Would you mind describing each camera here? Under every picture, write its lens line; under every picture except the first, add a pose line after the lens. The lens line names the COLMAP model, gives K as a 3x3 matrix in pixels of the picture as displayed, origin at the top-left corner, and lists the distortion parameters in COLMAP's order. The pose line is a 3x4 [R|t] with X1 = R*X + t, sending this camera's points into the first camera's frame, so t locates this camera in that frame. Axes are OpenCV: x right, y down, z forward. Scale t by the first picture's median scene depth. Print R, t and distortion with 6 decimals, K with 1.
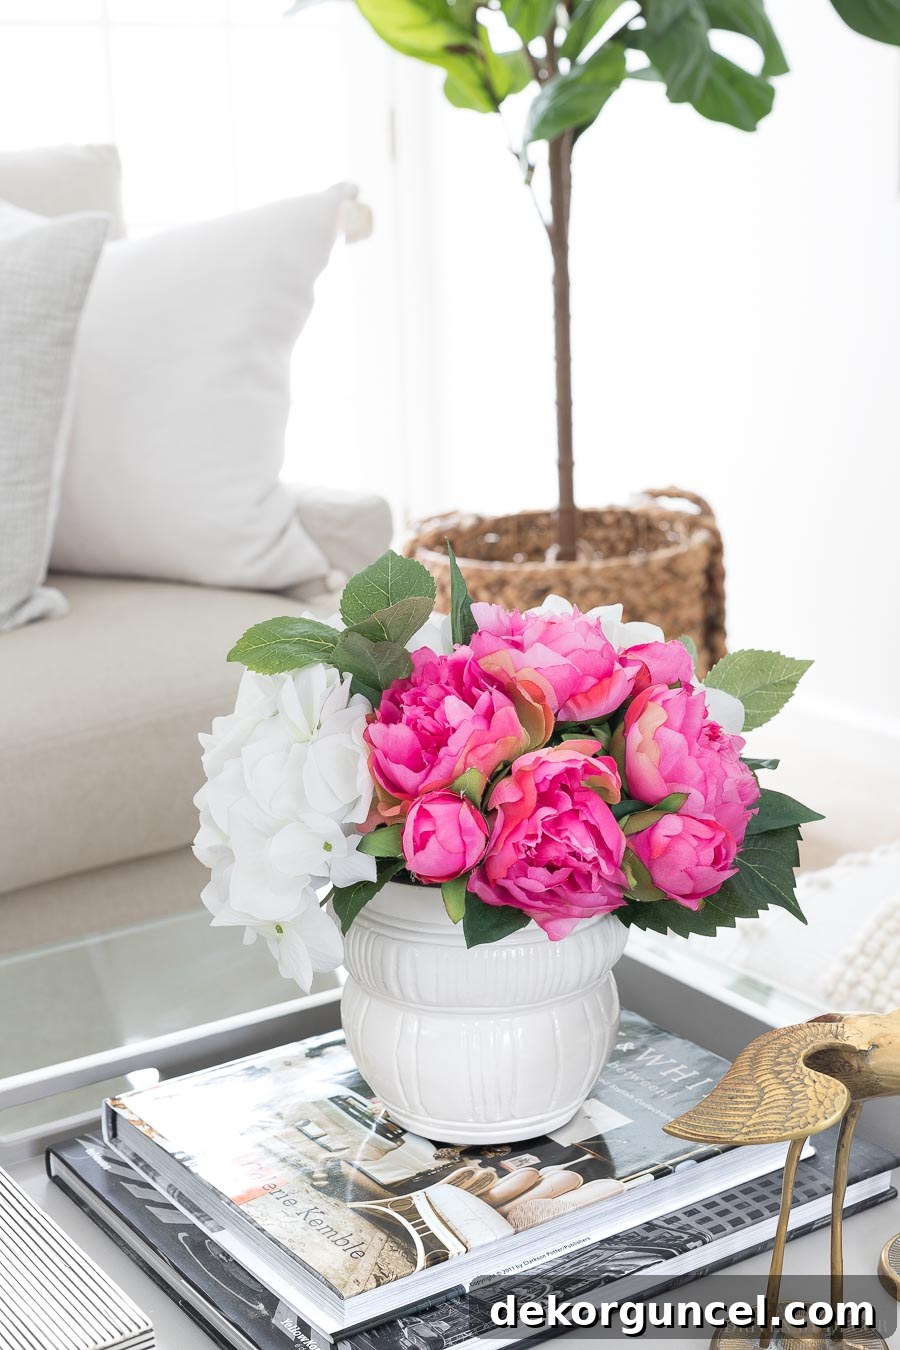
lens RADIAL K [[2144.3, 0, 450.0], [0, 2144.3, 675.0], [0, 0, 1]] dist [-0.182839, -0.054748]
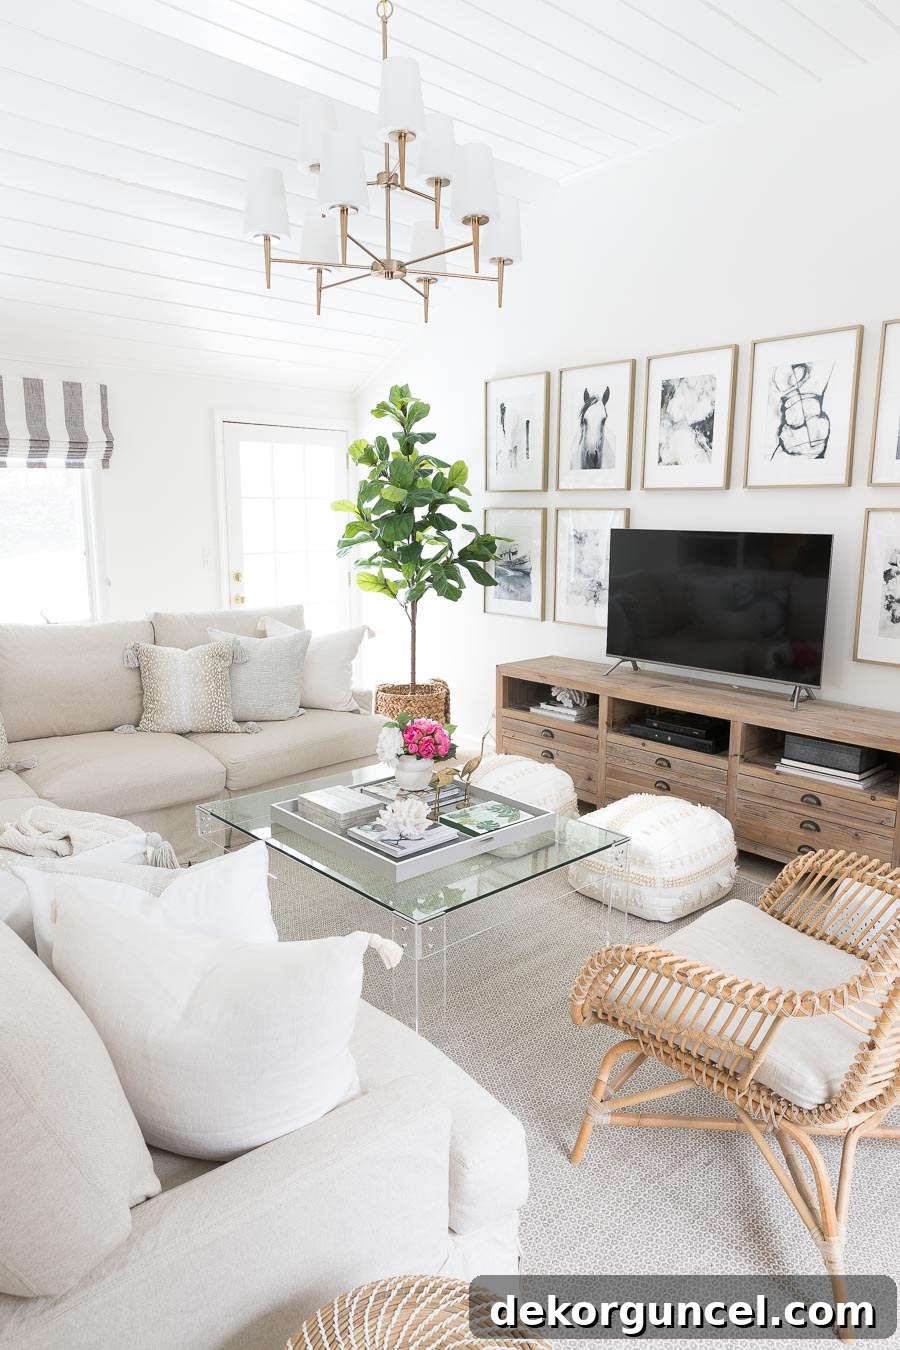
lens RADIAL K [[887.5, 0, 450.0], [0, 887.5, 675.0], [0, 0, 1]] dist [0.001262, -0.000273]
pose [[0.992566, 0.007637, 0.121468, -0.246479], [-0.002115, 0.998961, -0.045526, -0.045235], [-0.121689, 0.044930, 0.991551, -2.151759]]
